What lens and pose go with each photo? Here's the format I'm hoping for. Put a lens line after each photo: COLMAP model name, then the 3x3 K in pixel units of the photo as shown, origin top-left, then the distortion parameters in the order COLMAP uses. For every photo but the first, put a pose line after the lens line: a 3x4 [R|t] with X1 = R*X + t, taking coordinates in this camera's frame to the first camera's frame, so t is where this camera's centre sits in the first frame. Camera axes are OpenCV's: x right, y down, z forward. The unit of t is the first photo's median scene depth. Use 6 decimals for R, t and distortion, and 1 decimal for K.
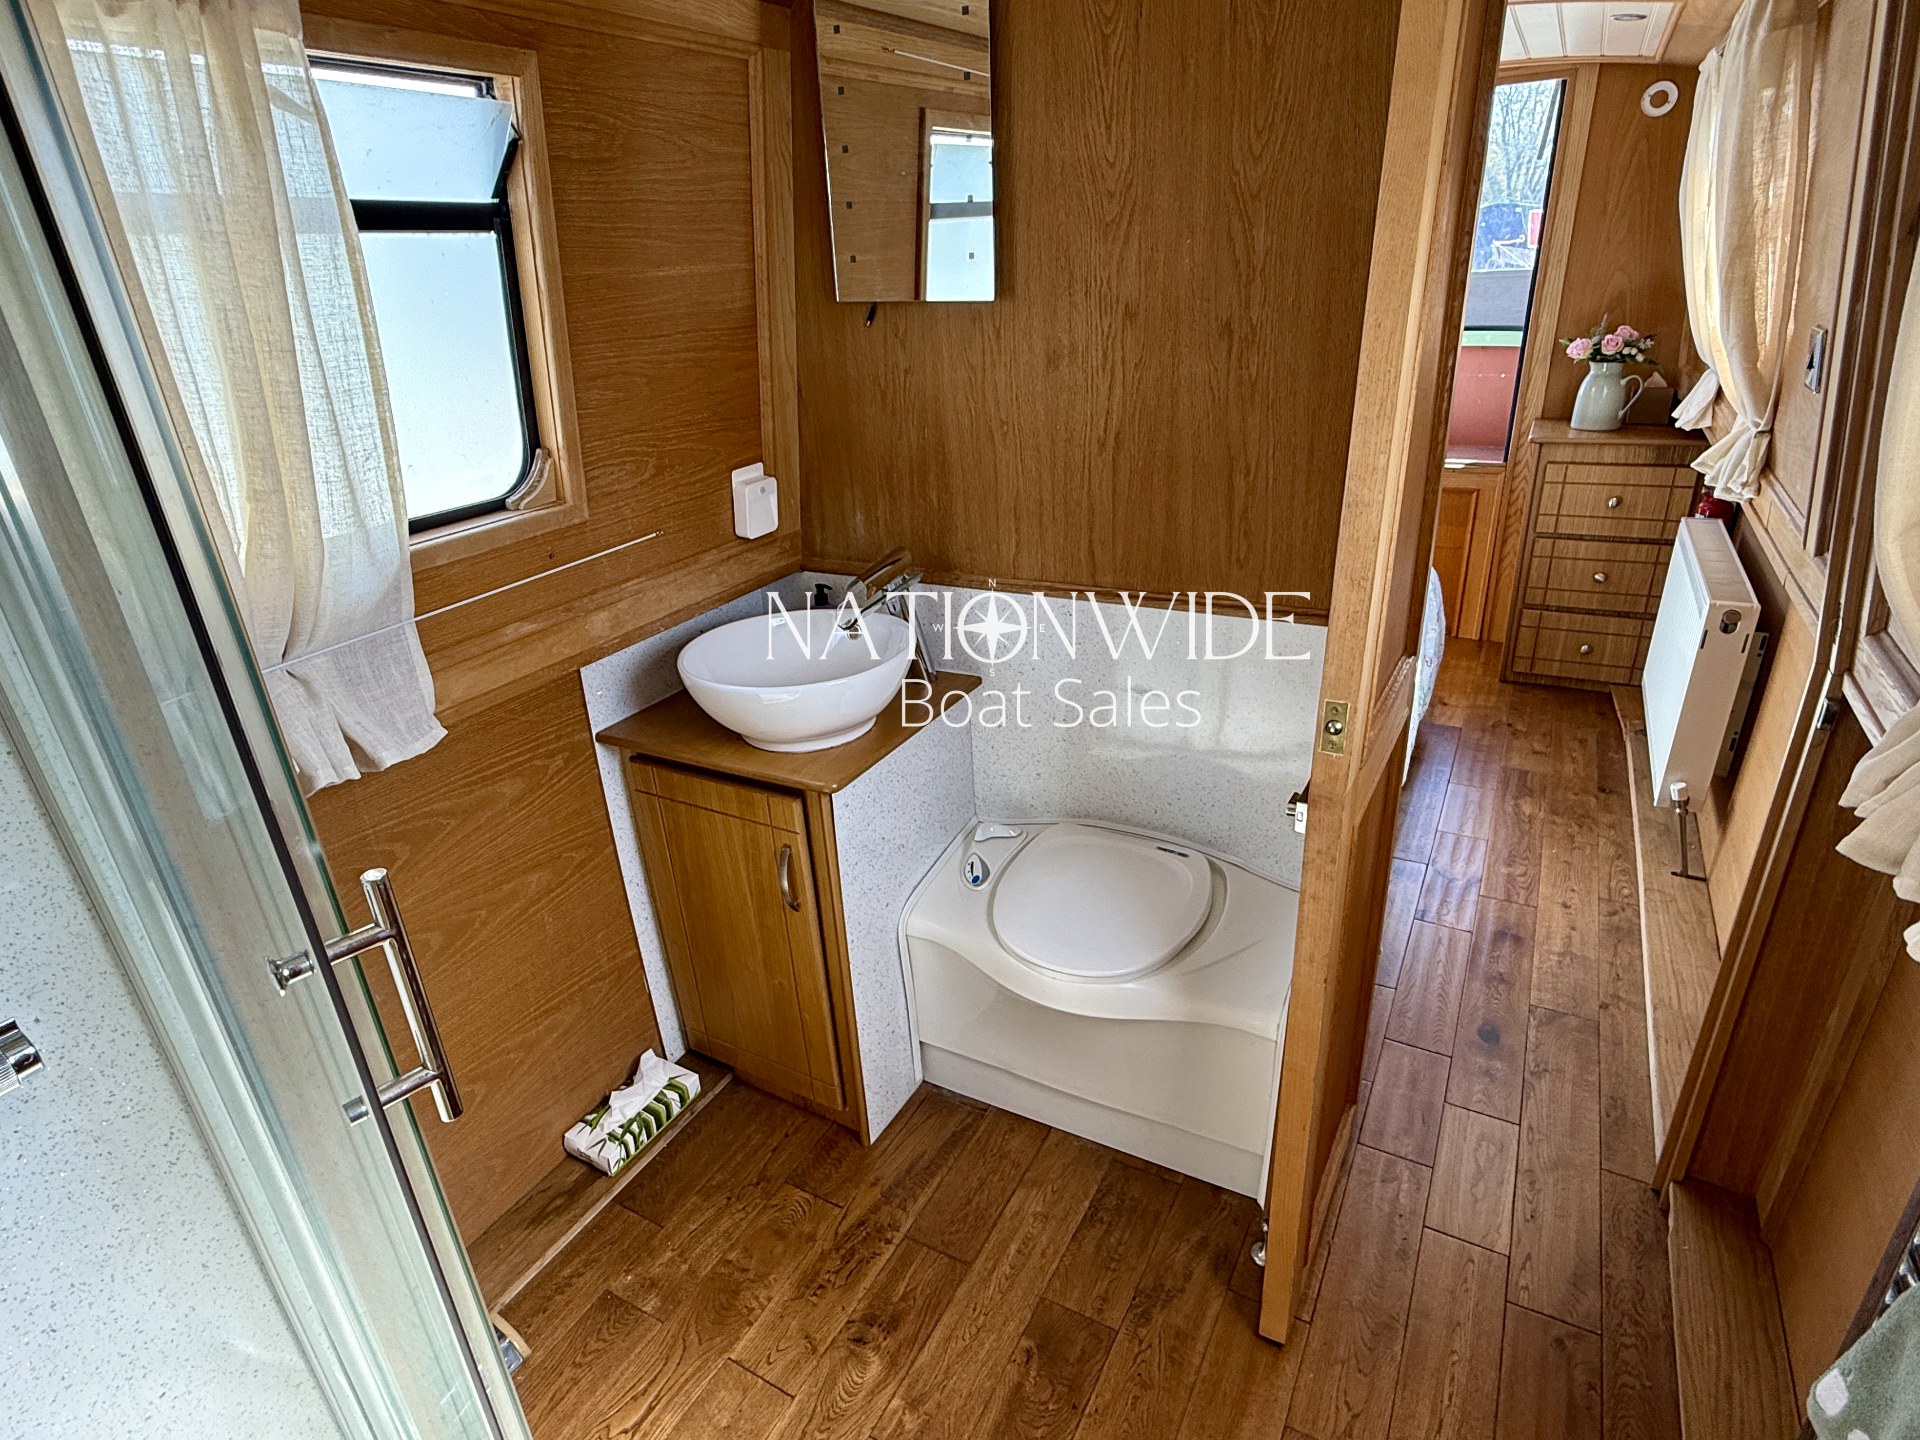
lens RADIAL K [[1028.9, 0, 960.0], [0, 1028.9, 720.0], [0, 0, 1]] dist [-0.002621, 0.002215]
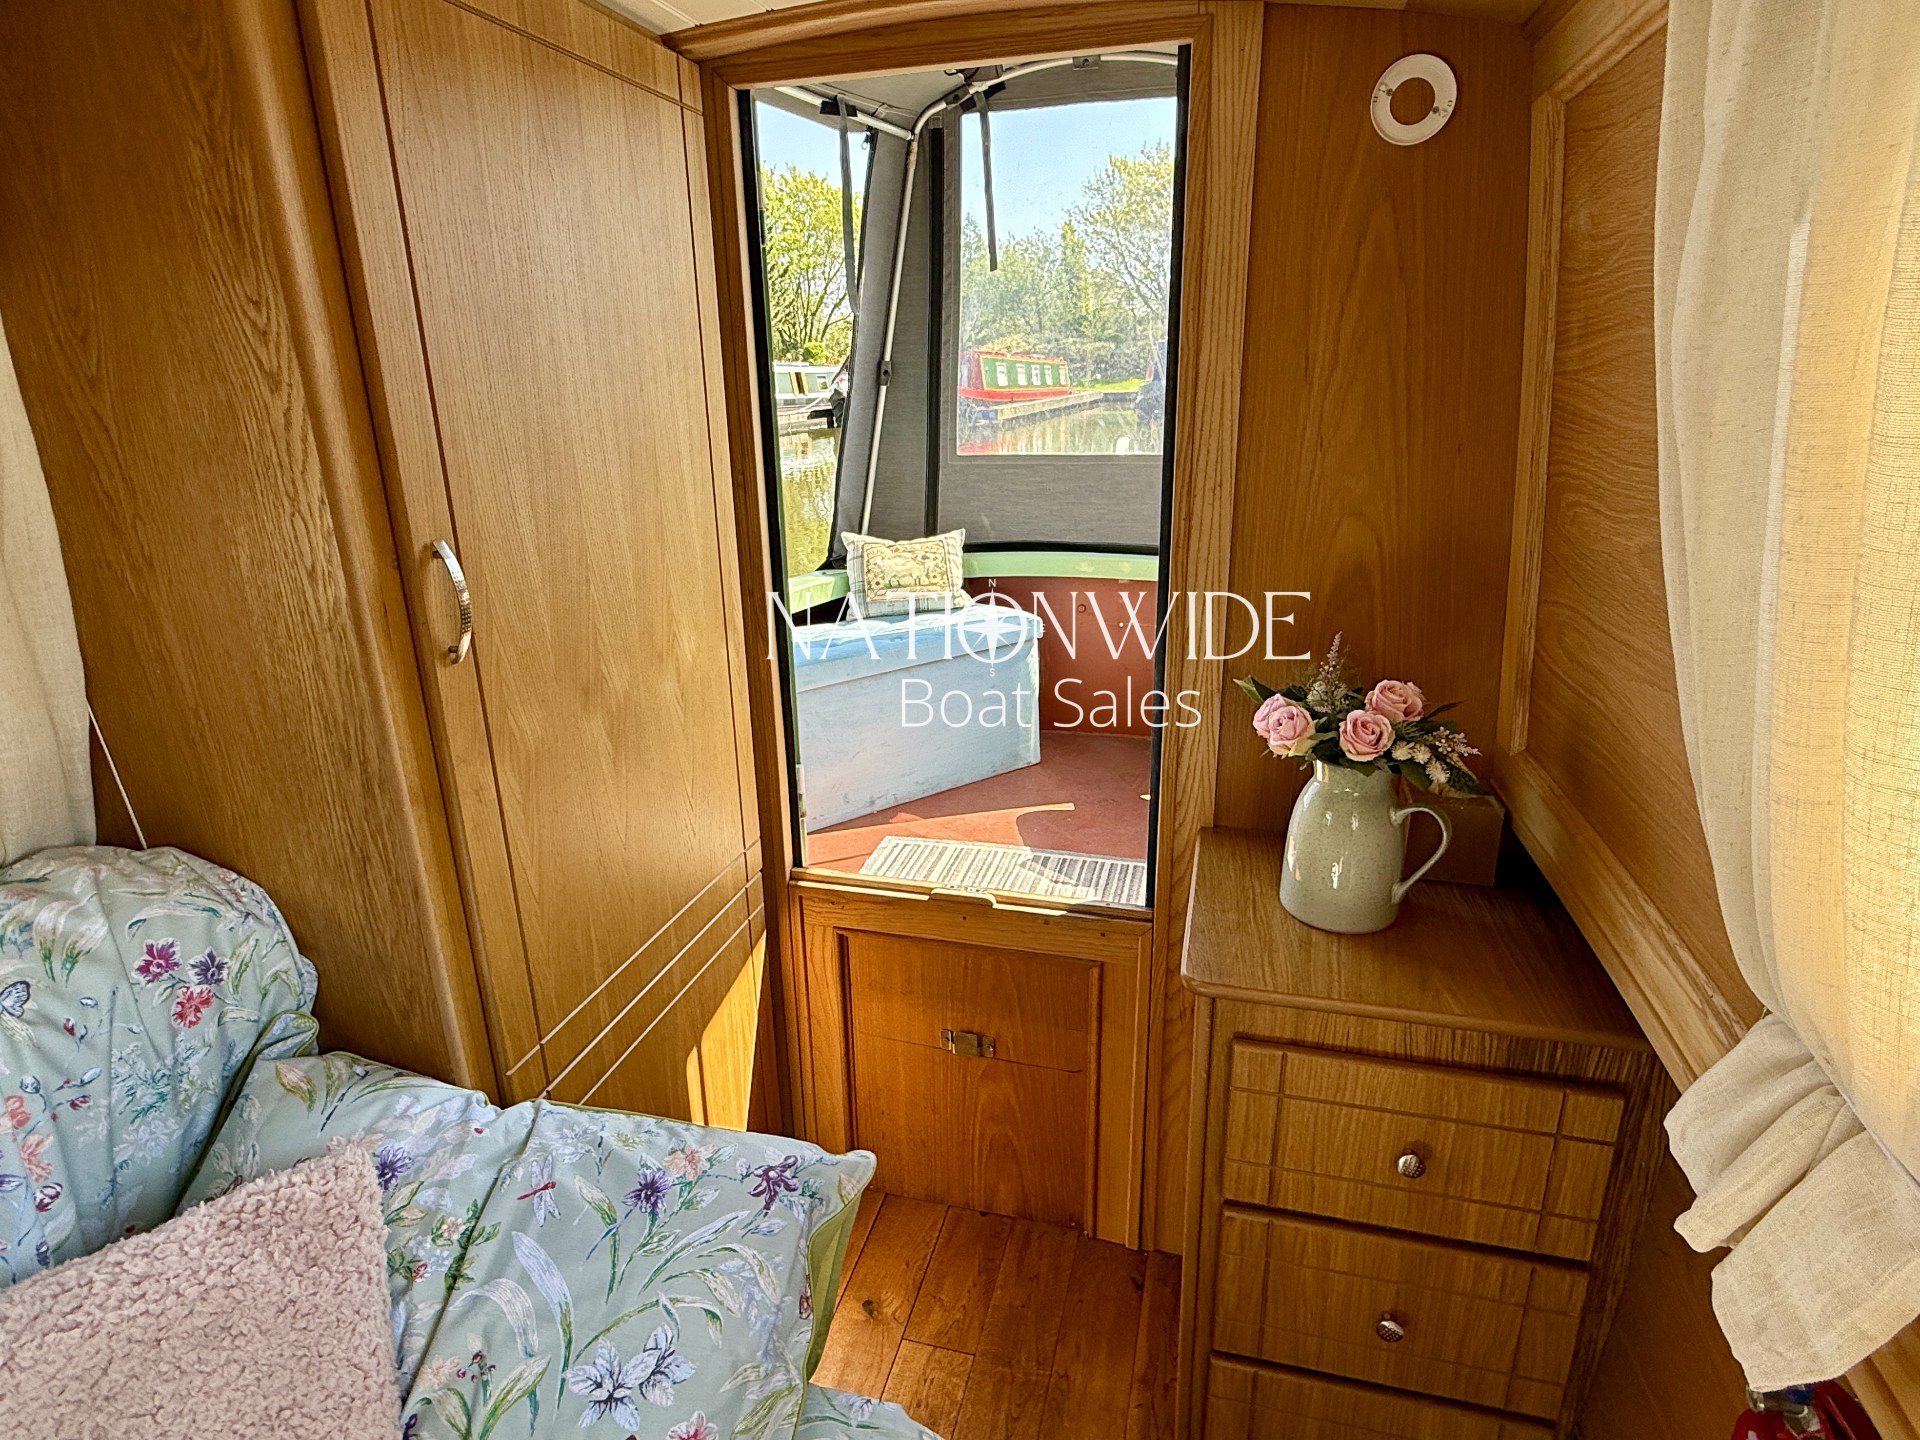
lens RADIAL K [[1028.9, 0, 960.0], [0, 1028.9, 720.0], [0, 0, 1]] dist [-0.002621, 0.002215]
pose [[0.973693, -0.032598, 0.225519, 0.401970], [0.057446, 0.992863, -0.104512, -0.328328], [-0.220503, 0.114718, 0.968617, 0.659850]]
